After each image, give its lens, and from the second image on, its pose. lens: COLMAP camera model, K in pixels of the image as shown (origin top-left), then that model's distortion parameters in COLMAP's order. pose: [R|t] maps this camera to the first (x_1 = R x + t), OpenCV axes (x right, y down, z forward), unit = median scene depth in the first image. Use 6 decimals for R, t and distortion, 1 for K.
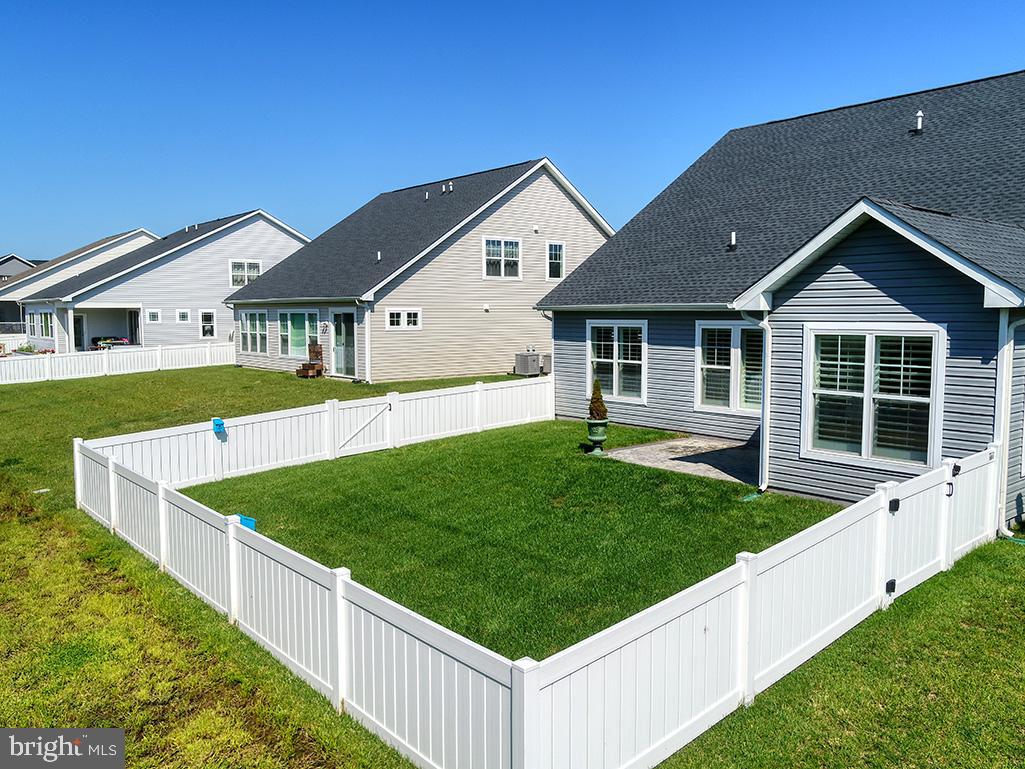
lens RADIAL K [[808.6, 0, 529.8], [0, 808.6, 384.9], [0, 0, 1]] dist [0.002403, -0.002781]
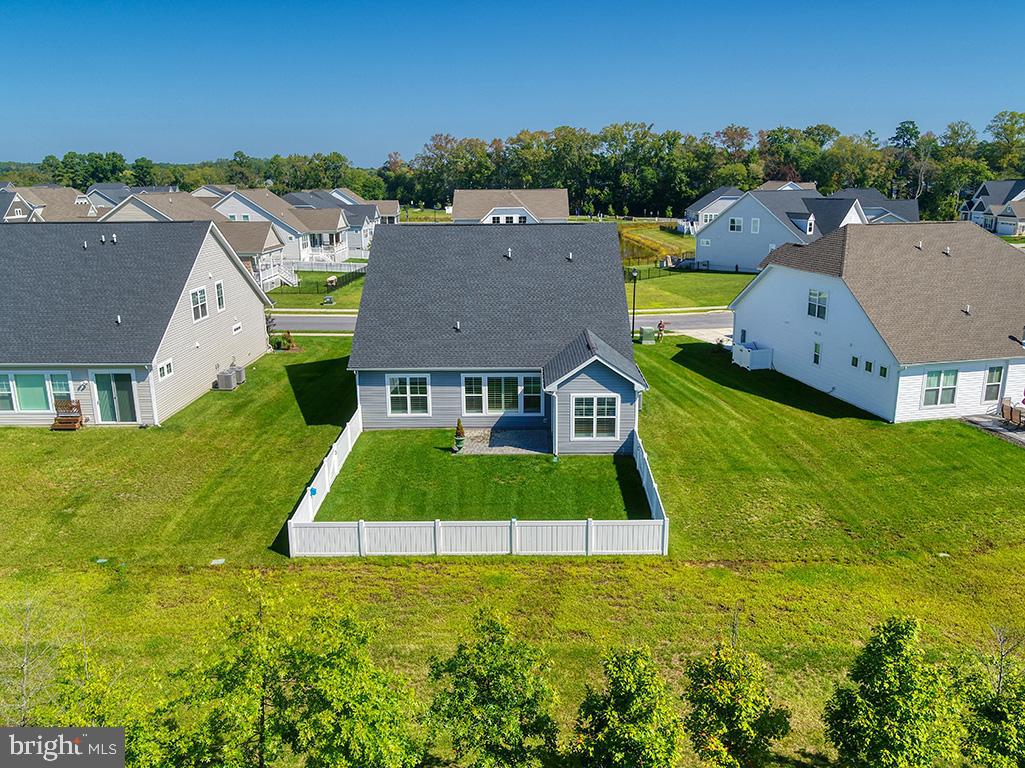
lens RADIAL K [[808.6, 0, 529.8], [0, 808.6, 384.4], [0, 0, 1]] dist [0.002403, -0.002781]
pose [[0.652121, -0.191863, 0.733435, -1.104357], [0.069413, 0.978493, 0.194252, -0.409032], [-0.754930, -0.075766, 0.651414, -0.425910]]
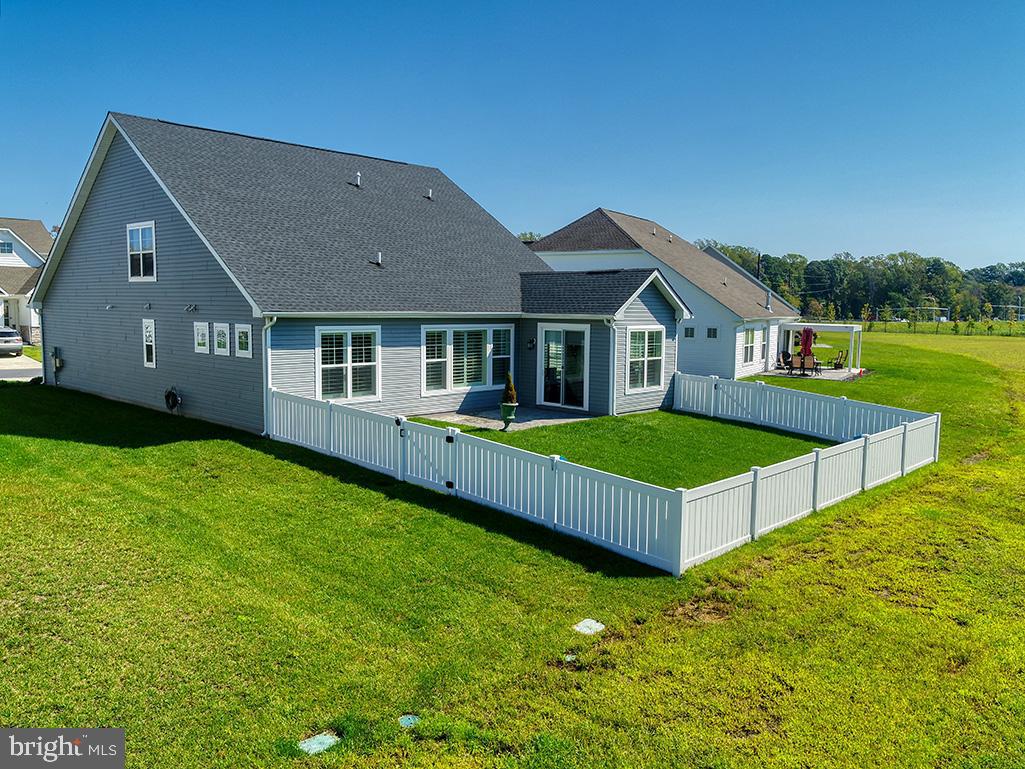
lens RADIAL K [[808.6, 0, 529.8], [0, 808.6, 384.9], [0, 0, 1]] dist [0.002403, -0.002781]
pose [[-0.109126, -0.096072, 0.989374, -0.997546], [0.076965, 0.991514, 0.104769, -0.099712], [-0.991044, 0.087580, -0.100806, 0.909963]]
